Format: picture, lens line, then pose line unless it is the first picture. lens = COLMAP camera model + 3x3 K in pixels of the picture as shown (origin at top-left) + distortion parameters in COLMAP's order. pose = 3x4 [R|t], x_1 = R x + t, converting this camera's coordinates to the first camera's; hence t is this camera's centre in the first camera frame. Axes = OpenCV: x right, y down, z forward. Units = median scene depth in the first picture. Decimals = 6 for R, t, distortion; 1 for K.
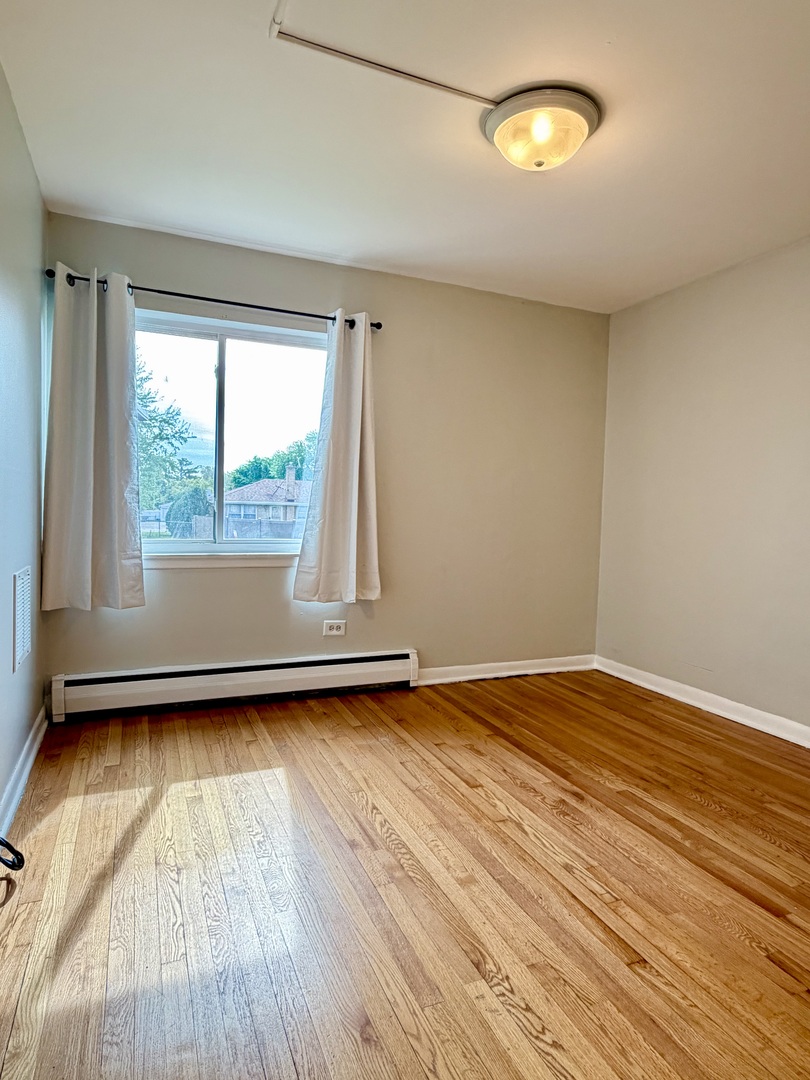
lens RADIAL K [[637.7, 0, 405.0], [0, 637.7, 540.0], [0, 0, 1]] dist [-0.000156, -0.000072]
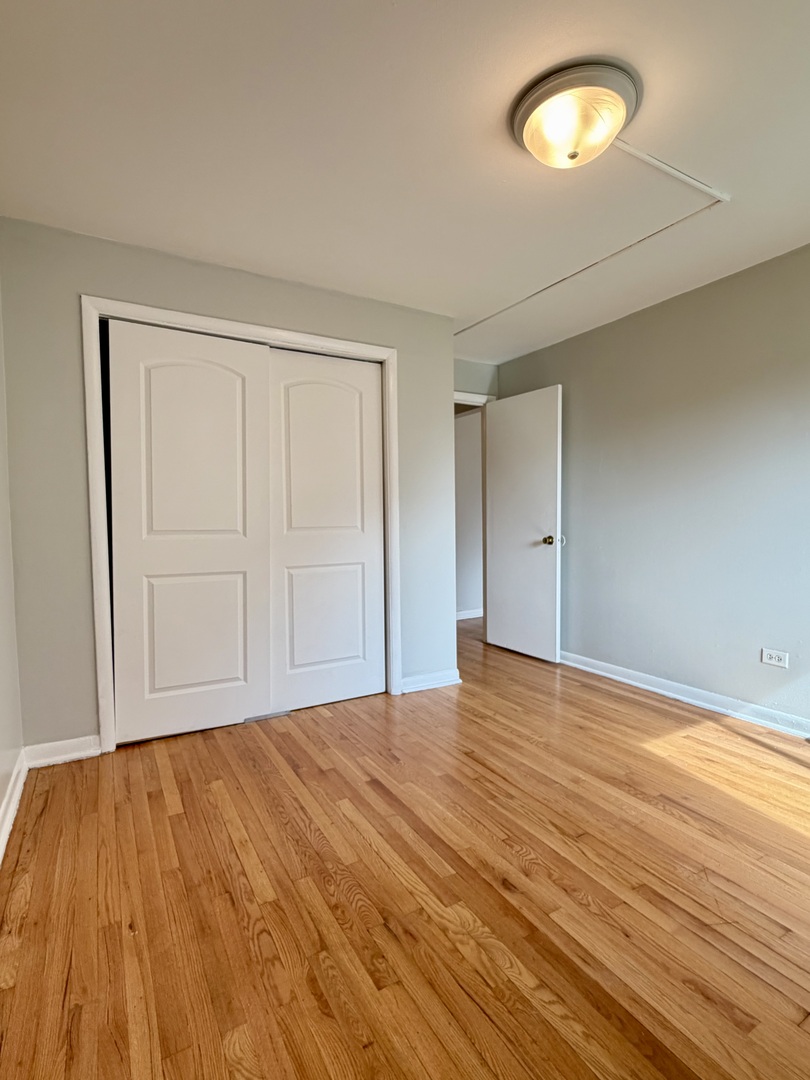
lens RADIAL K [[530.3, 0, 404.1], [0, 530.3, 543.3], [0, 0, 1]] dist [-0.001196, 0.000263]
pose [[-0.992474, -0.008282, -0.122172, 0.560501], [-0.020552, 0.994823, 0.099518, -0.093686], [0.120715, 0.101280, -0.987507, 1.838471]]
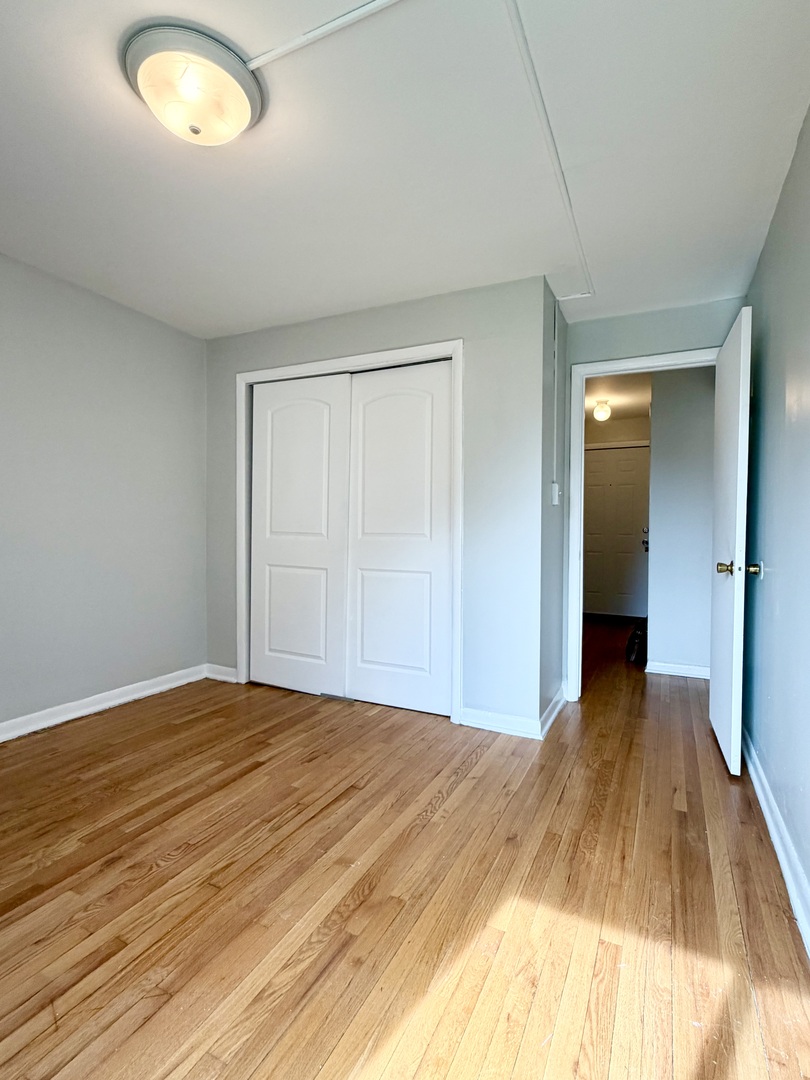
lens RADIAL K [[530.3, 0, 404.1], [0, 530.3, 543.3], [0, 0, 1]] dist [-0.001196, 0.000263]
pose [[-0.652629, -0.053212, 0.755807, -0.567109], [0.012798, 0.996614, 0.081217, -0.082277], [-0.757570, 0.062677, -0.649738, 1.316304]]
